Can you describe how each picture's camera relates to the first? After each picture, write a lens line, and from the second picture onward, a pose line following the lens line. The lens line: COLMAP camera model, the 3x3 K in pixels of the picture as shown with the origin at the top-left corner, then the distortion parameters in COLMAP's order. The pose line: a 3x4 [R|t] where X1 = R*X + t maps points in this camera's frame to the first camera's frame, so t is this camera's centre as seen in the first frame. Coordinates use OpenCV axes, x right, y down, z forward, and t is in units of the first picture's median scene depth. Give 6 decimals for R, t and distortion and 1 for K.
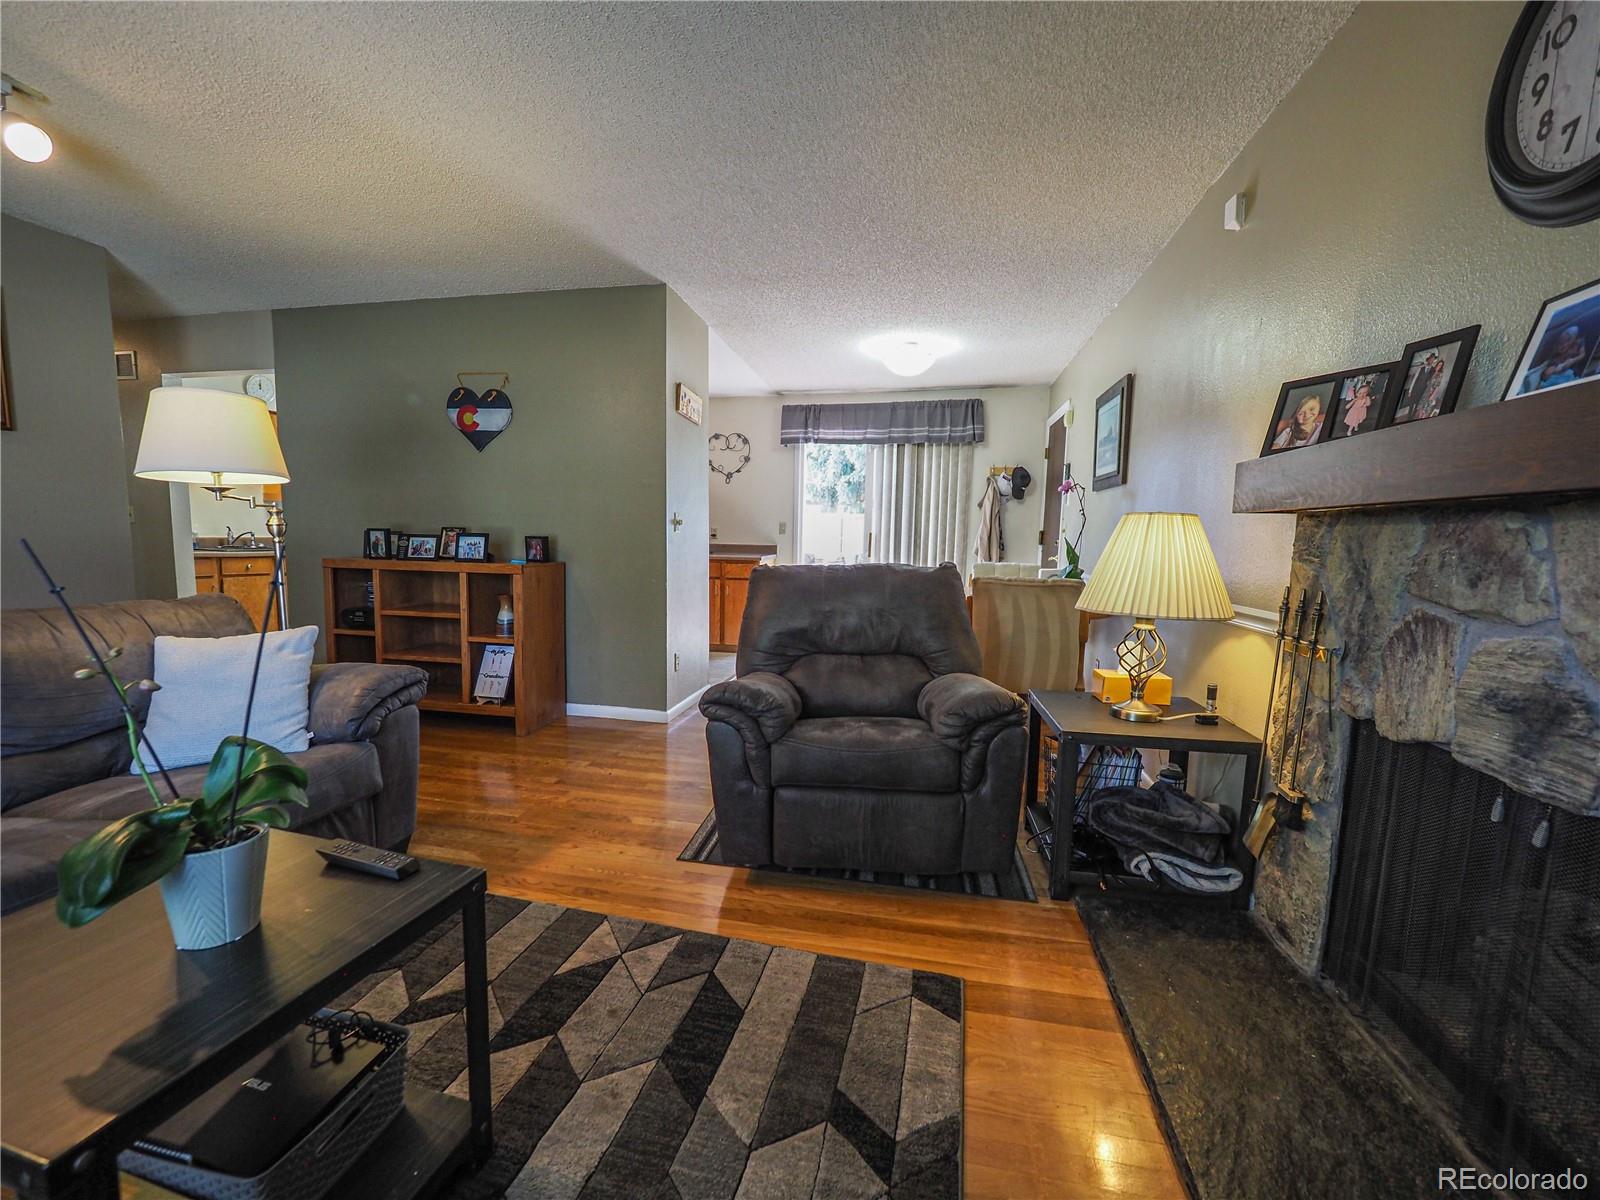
lens RADIAL K [[663.6, 0, 790.0], [0, 663.6, 606.6], [0, 0, 1]] dist [-0.002001, -0.004235]
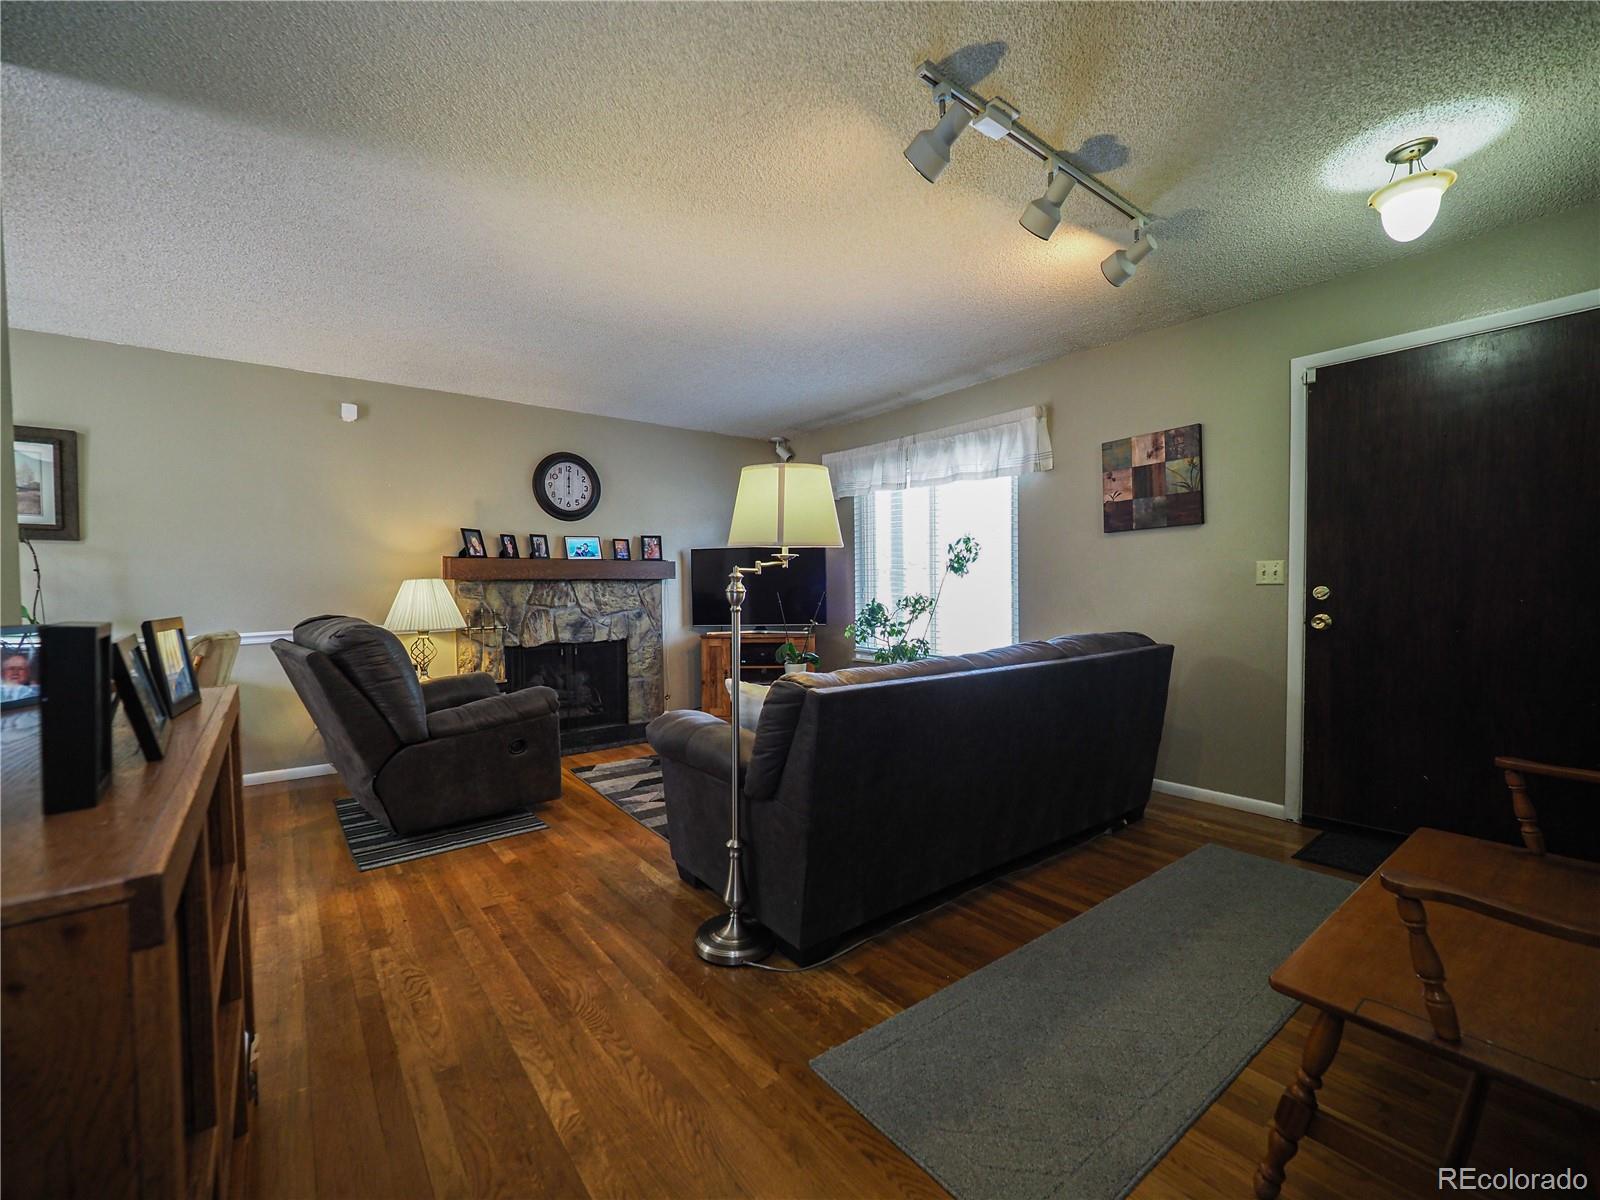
lens RADIAL K [[663.6, 0, 790.0], [0, 663.6, 606.6], [0, 0, 1]] dist [-0.002001, -0.004235]
pose [[-0.757769, -0.028795, 0.651887, -0.837265], [0.070381, 0.989591, 0.125525, -0.122795], [-0.648716, 0.140999, -0.747855, 0.957464]]
